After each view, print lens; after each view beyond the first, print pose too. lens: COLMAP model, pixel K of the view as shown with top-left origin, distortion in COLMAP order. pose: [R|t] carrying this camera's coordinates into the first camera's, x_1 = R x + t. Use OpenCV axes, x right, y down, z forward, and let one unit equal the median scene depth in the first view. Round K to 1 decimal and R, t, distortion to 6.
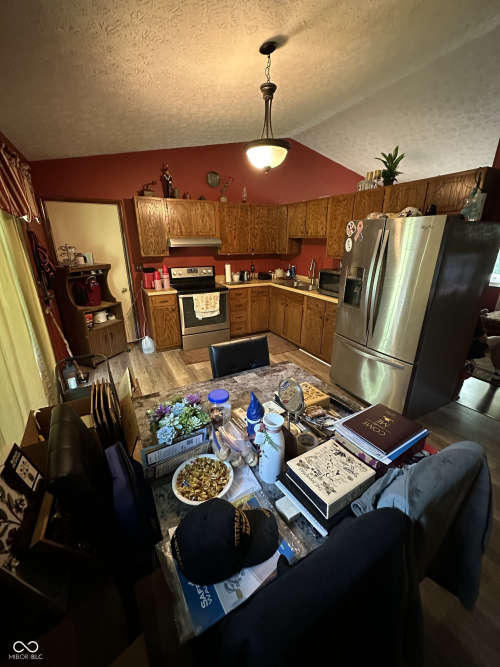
lens RADIAL K [[266.7, 0, 250.0], [0, 266.7, 333.5], [0, 0, 1]] dist [0.000550, 0.000340]
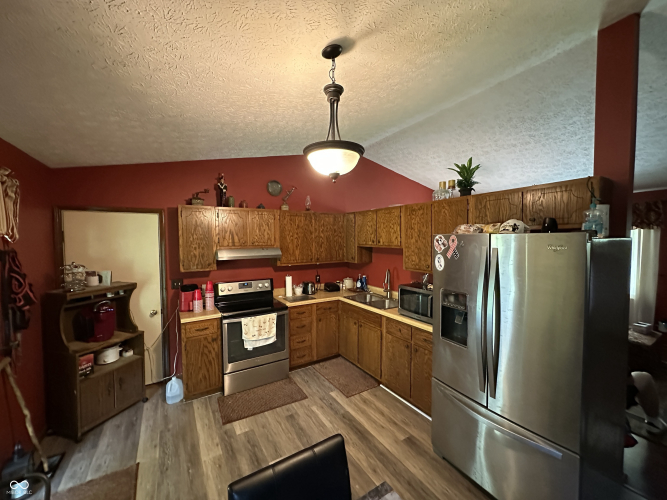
lens RADIAL K [[266.7, 0, 332.6], [0, 266.7, 247.2], [0, 0, 1]] dist [0.000550, 0.000340]
pose [[0.997912, -0.009751, 0.063847, 0.004060], [0.028595, 0.953077, -0.301373, -0.106393], [-0.057913, 0.302570, 0.951366, 0.185519]]
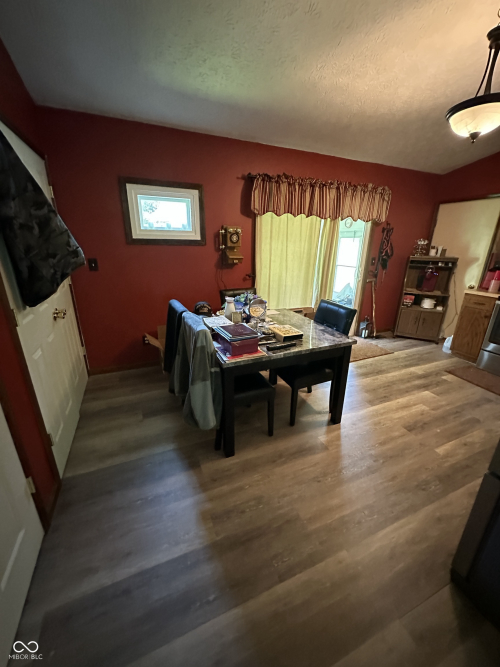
lens RADIAL K [[266.7, 0, 250.0], [0, 266.7, 333.5], [0, 0, 1]] dist [0.000550, 0.000340]
pose [[-0.096851, 0.319650, -0.942573, 0.631336], [-0.346280, 0.877039, 0.333007, -0.066394], [0.933119, 0.358646, 0.025746, 0.323203]]
